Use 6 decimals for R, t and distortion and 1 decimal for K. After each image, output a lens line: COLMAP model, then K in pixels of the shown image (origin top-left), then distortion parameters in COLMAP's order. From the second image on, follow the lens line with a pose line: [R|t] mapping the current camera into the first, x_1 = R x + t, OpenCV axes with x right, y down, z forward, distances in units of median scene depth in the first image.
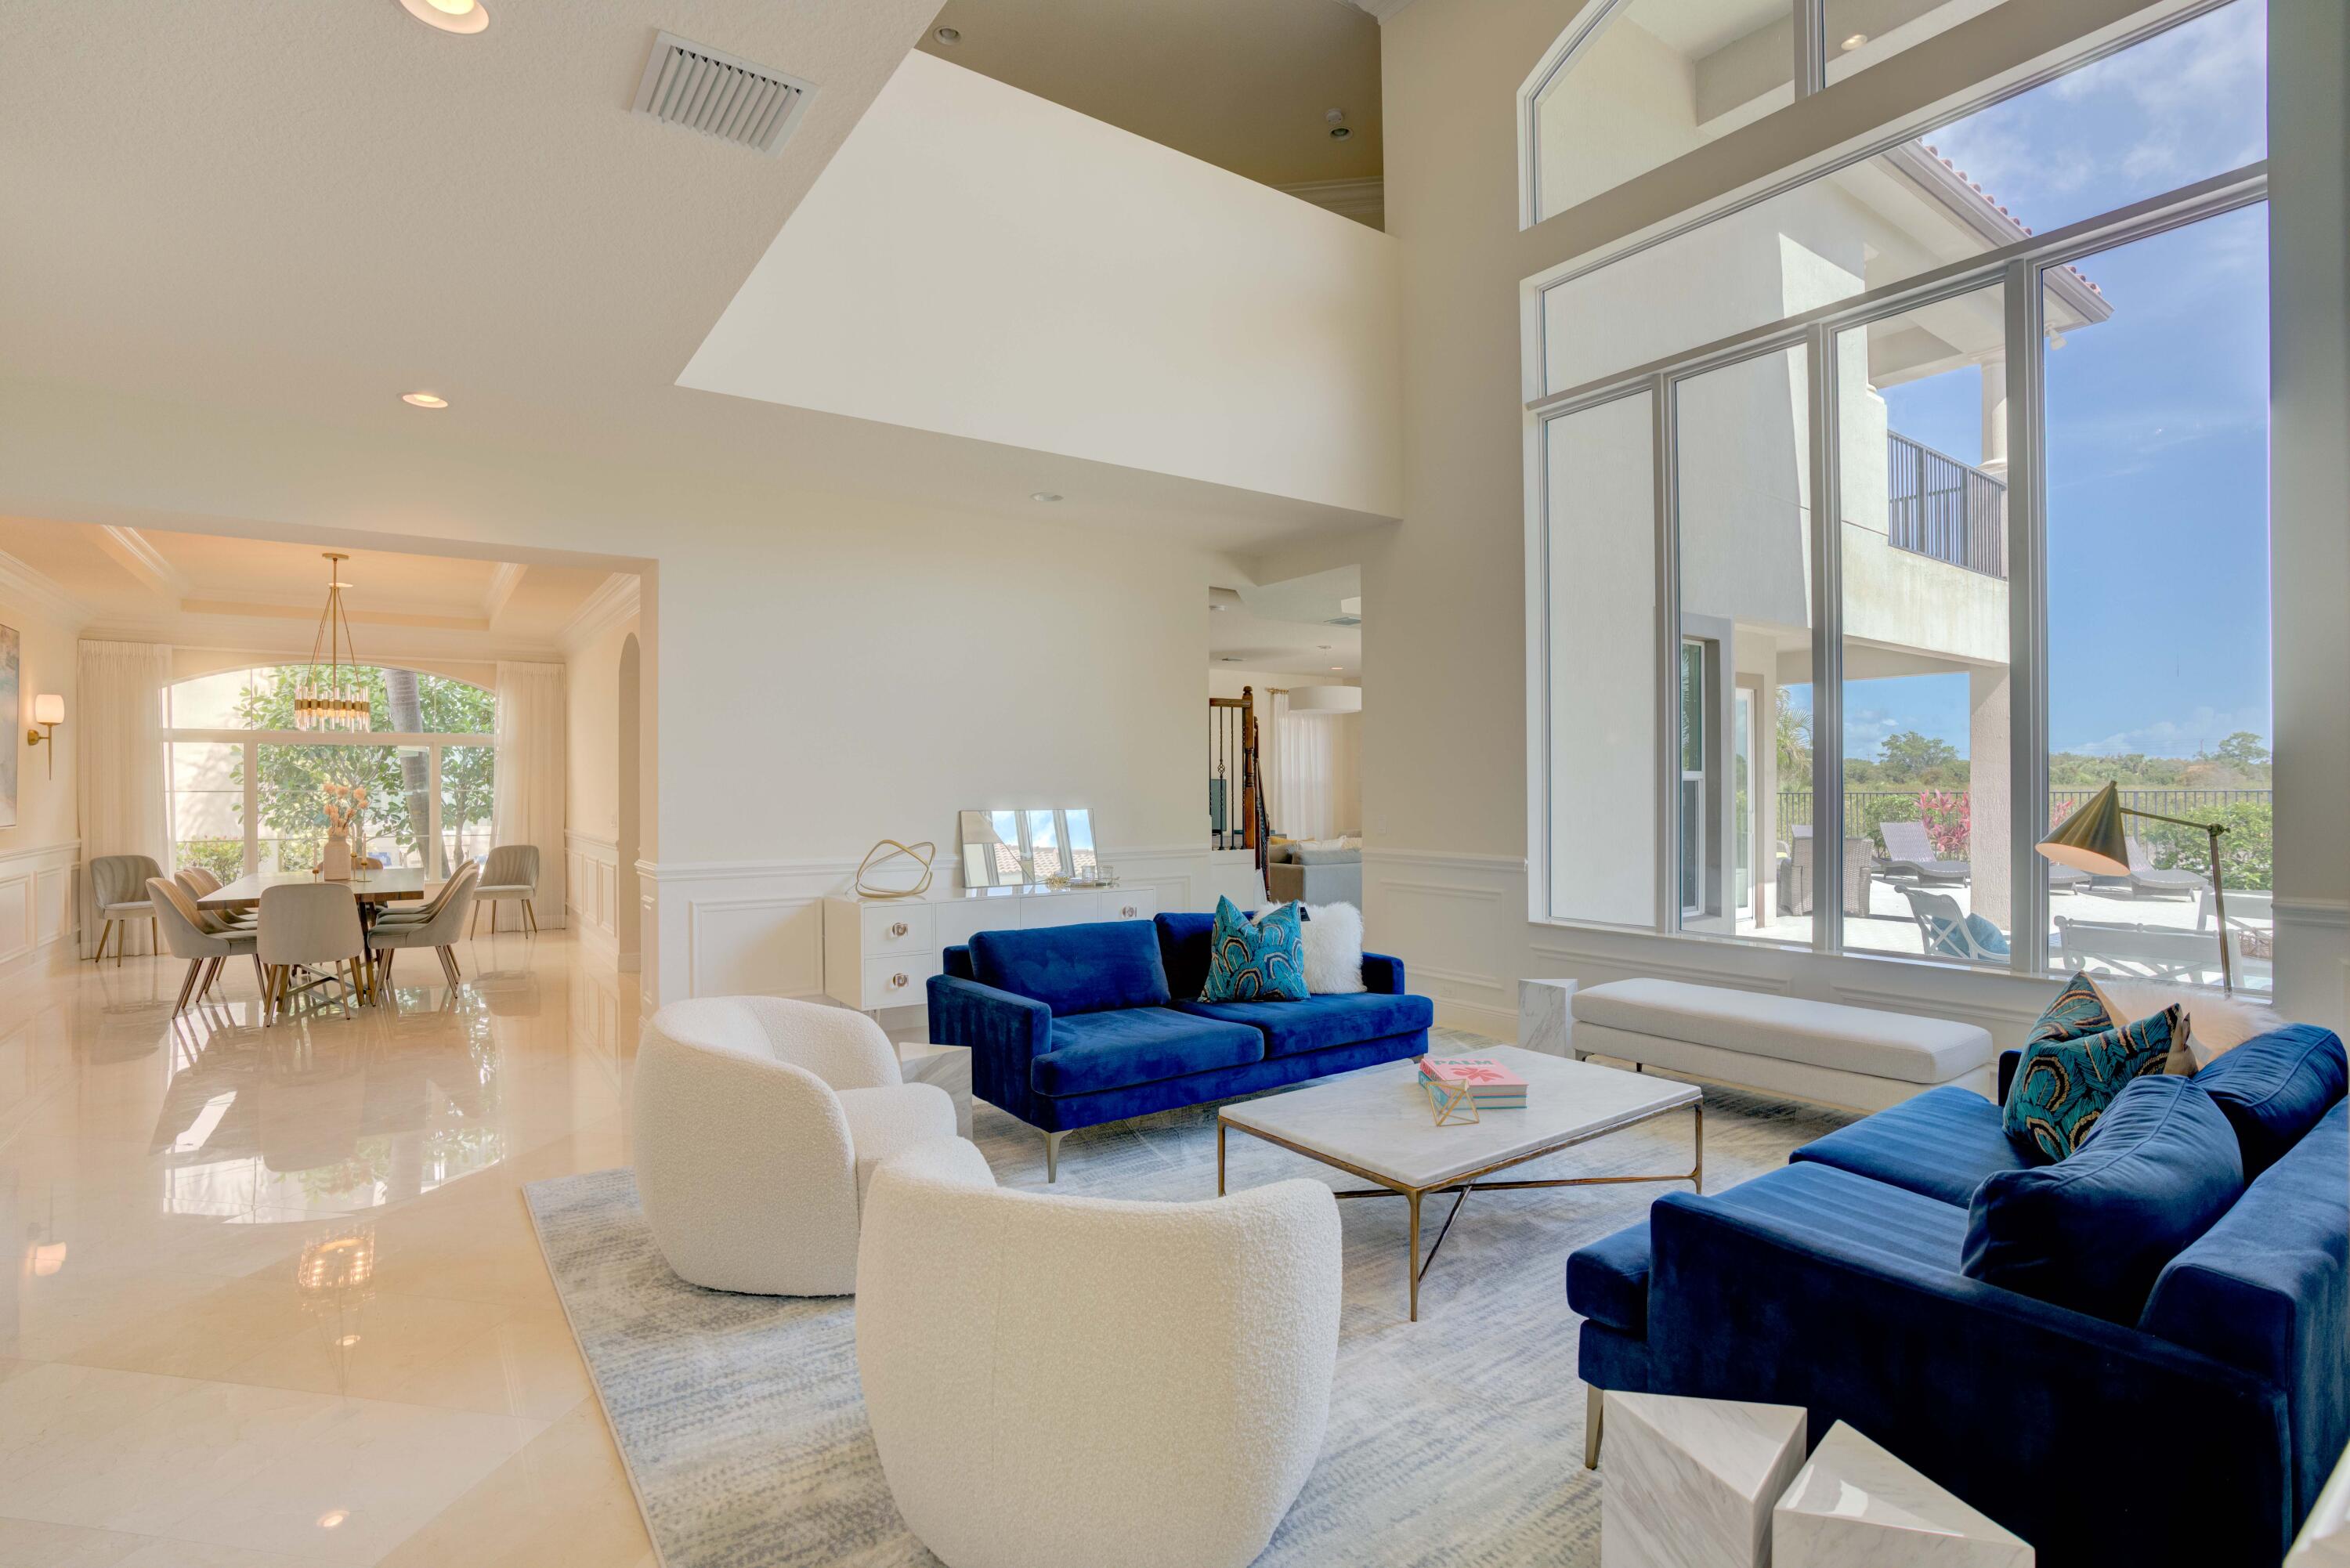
lens RADIAL K [[1144.5, 0, 1148.5], [0, 1144.5, 785.5], [0, 0, 1]] dist [-0.040568, 0.028089]
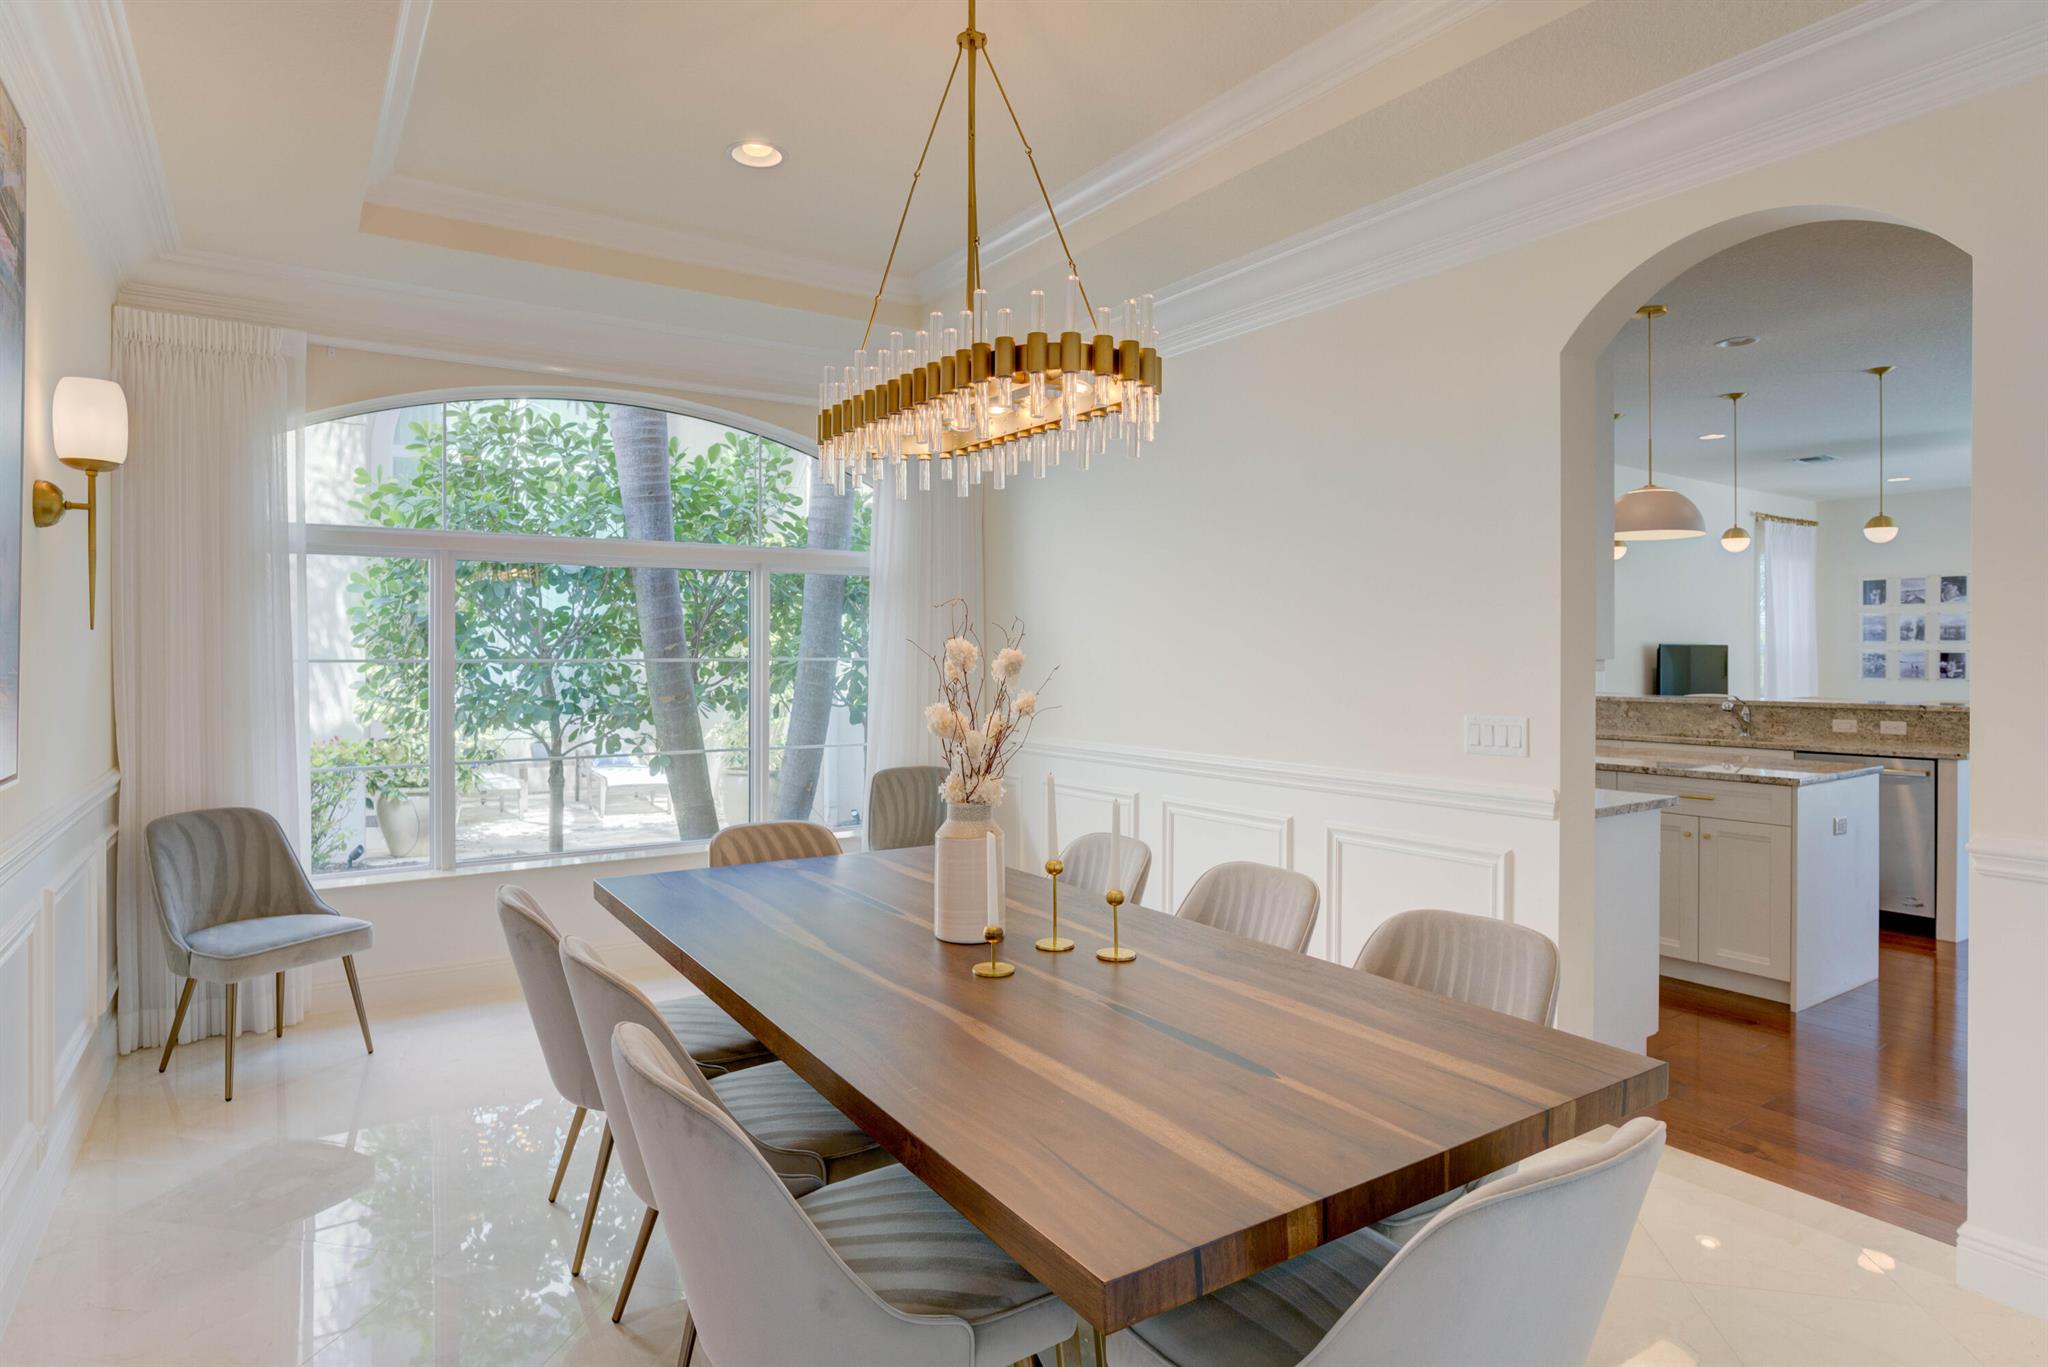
lens RADIAL K [[1119.9, 0, 1039.2], [0, 1119.9, 664.5], [0, 0, 1]] dist [-0.003481, 0.001757]
pose [[0.999940, 0.002028, 0.010741, -0.599288], [-0.002119, 0.999962, 0.008433, 0.002145], [-0.010724, -0.008455, 0.999907, 0.571727]]
